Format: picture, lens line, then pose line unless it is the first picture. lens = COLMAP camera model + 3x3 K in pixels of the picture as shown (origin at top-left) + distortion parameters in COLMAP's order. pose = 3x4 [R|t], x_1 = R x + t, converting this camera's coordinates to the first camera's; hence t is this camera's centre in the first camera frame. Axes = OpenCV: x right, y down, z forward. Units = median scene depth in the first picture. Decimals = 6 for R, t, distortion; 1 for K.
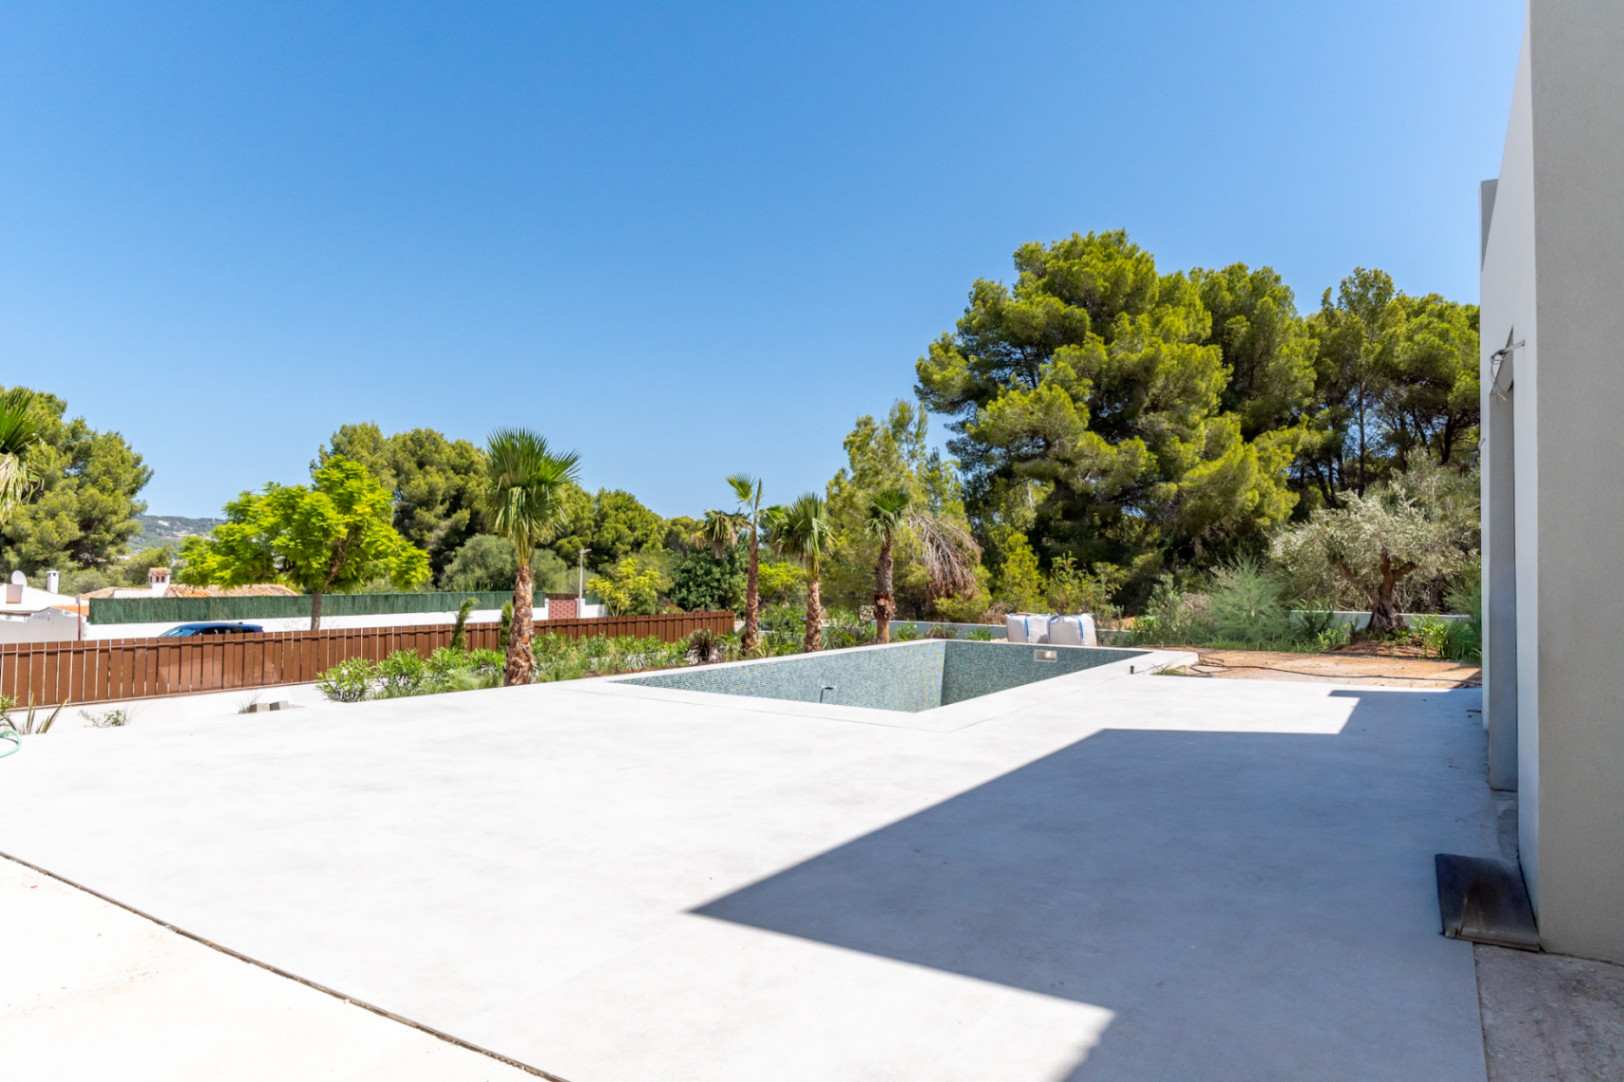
lens RADIAL K [[991.8, 0, 814.1], [0, 991.8, 540.4], [0, 0, 1]] dist [0.008414, -0.007244]
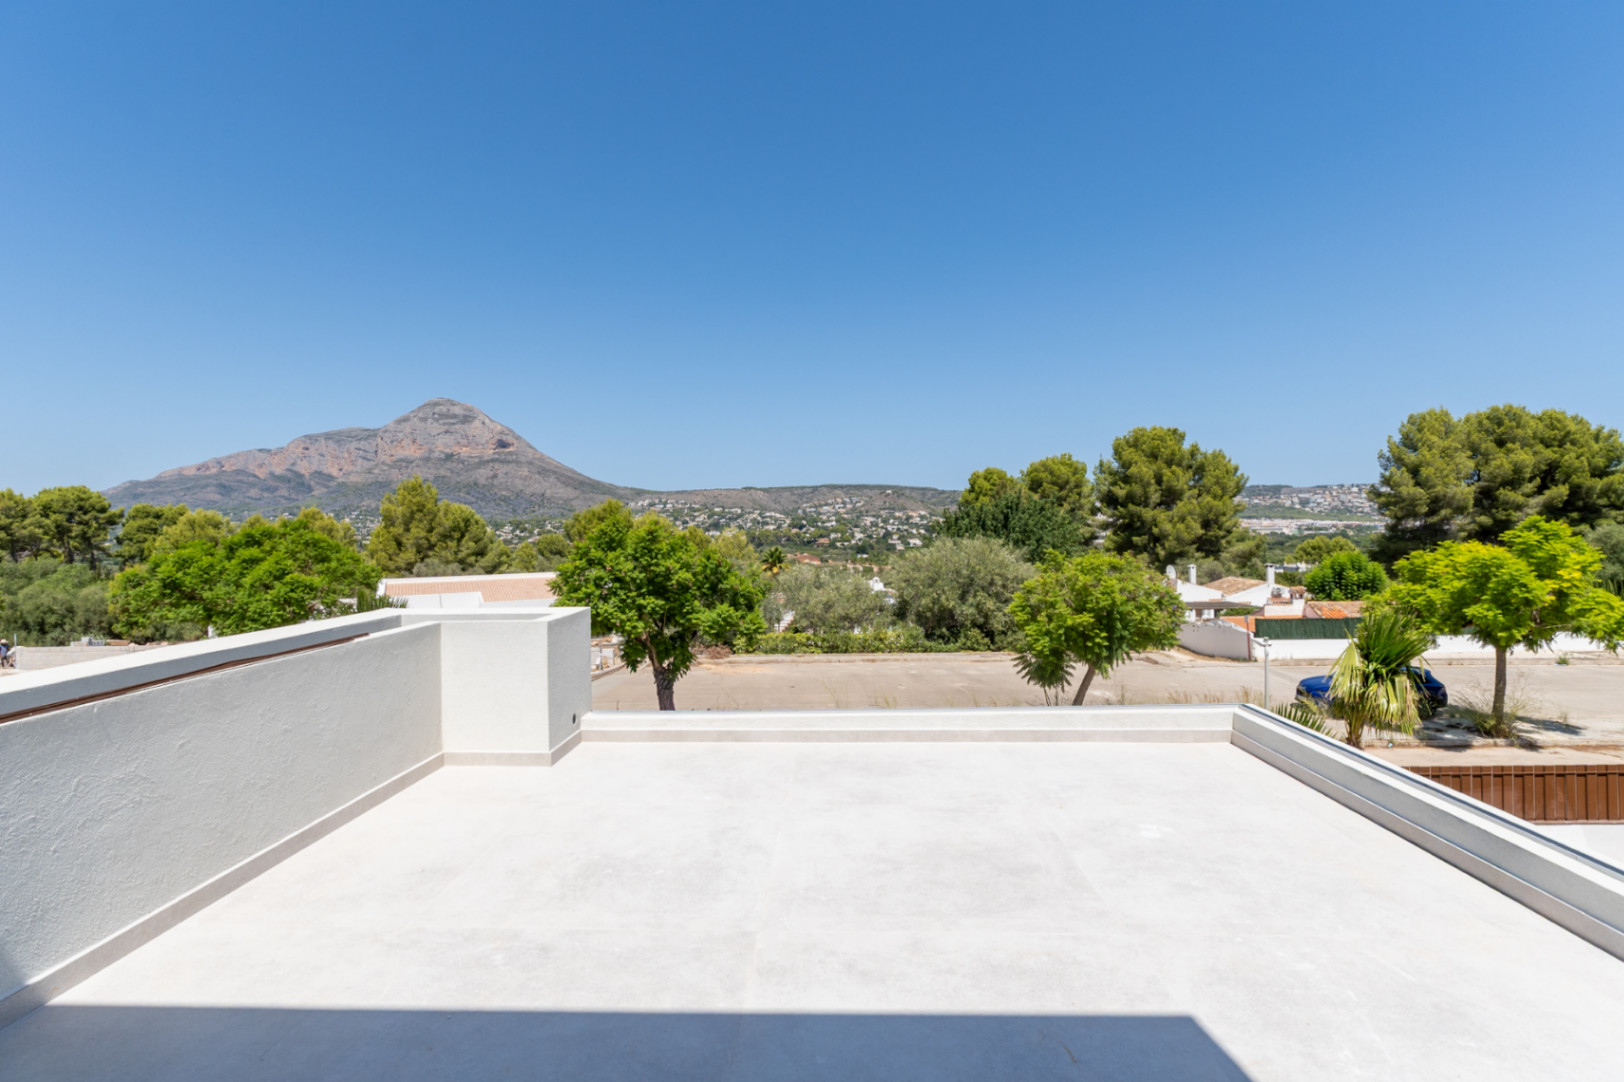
lens RADIAL K [[807.6, 0, 806.7], [0, 807.6, 532.8], [0, 0, 1]] dist [-0.001026, 0.000643]
pose [[0.493936, -0.019289, -0.869284, -0.108925], [0.055991, 0.998385, 0.009661, -0.086918], [0.867694, -0.053445, 0.494218, 0.003419]]
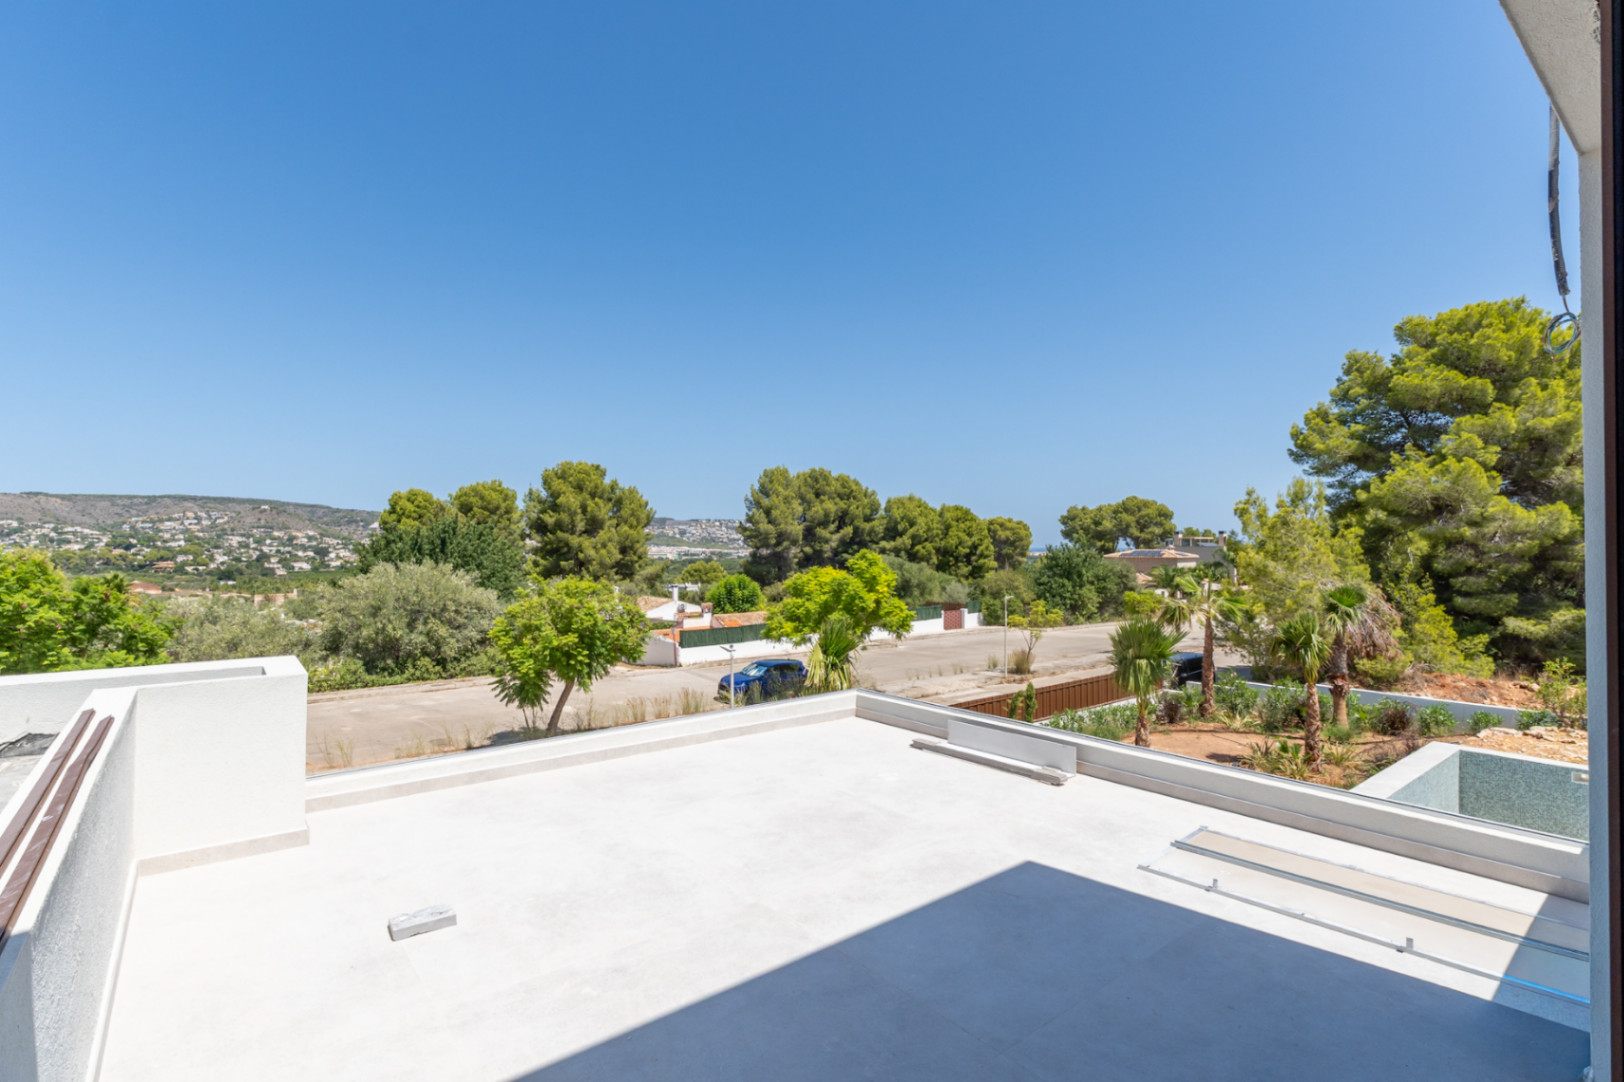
lens RADIAL K [[775.2, 0, 807.9], [0, 775.2, 538.8], [0, 0, 1]] dist [0.000188, 0.001570]
pose [[0.942950, -0.021395, -0.332247, -0.139558], [0.029113, 0.999409, 0.018269, -0.091881], [0.331659, -0.026899, 0.943016, -0.042893]]
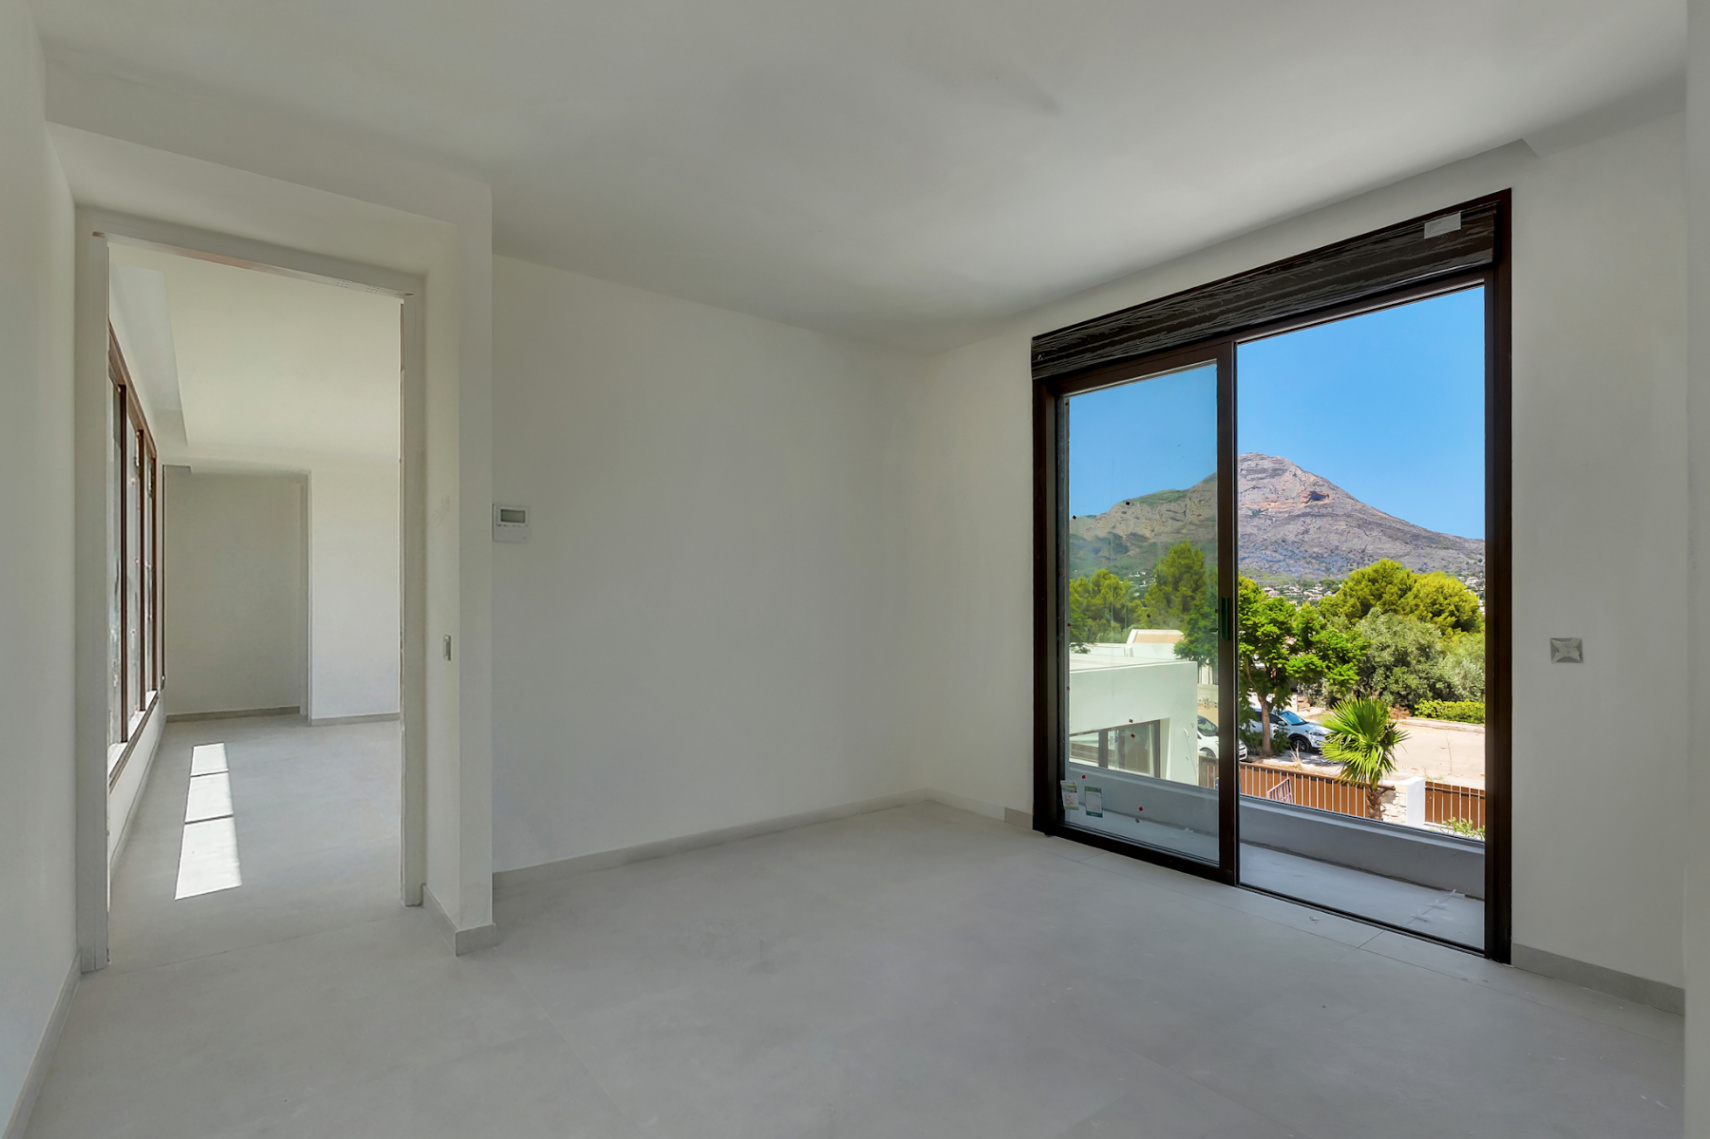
lens RADIAL K [[816.3, 0, 841.6], [0, 816.3, 603.1], [0, 0, 1]] dist [0.000188, 0.001570]
pose [[-0.362477, -0.004019, -0.931984, 0.217113], [0.023107, 0.999645, -0.013298, -0.078633], [0.931706, -0.026356, -0.362255, 0.113765]]
